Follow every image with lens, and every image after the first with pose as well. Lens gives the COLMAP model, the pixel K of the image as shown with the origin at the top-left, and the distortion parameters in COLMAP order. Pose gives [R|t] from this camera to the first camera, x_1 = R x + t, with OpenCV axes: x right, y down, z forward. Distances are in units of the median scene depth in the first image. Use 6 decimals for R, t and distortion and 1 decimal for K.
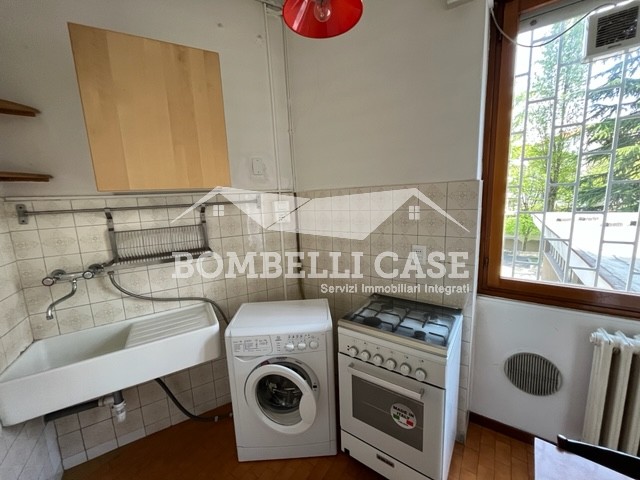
lens RADIAL K [[257.8, 0, 319.2], [0, 257.8, 239.3], [0, 0, 1]] dist [0.001028, 0.000089]
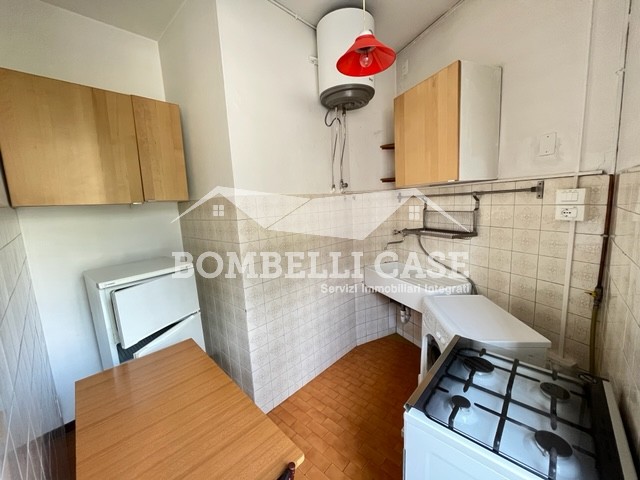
lens RADIAL K [[257.8, 0, 319.7], [0, 257.8, 238.4], [0, 0, 1]] dist [0.001028, 0.000089]
pose [[-0.111447, 0.196876, -0.974074, 0.712770], [-0.096385, 0.973417, 0.207771, -0.110634], [0.989085, 0.117041, -0.089509, 0.462148]]
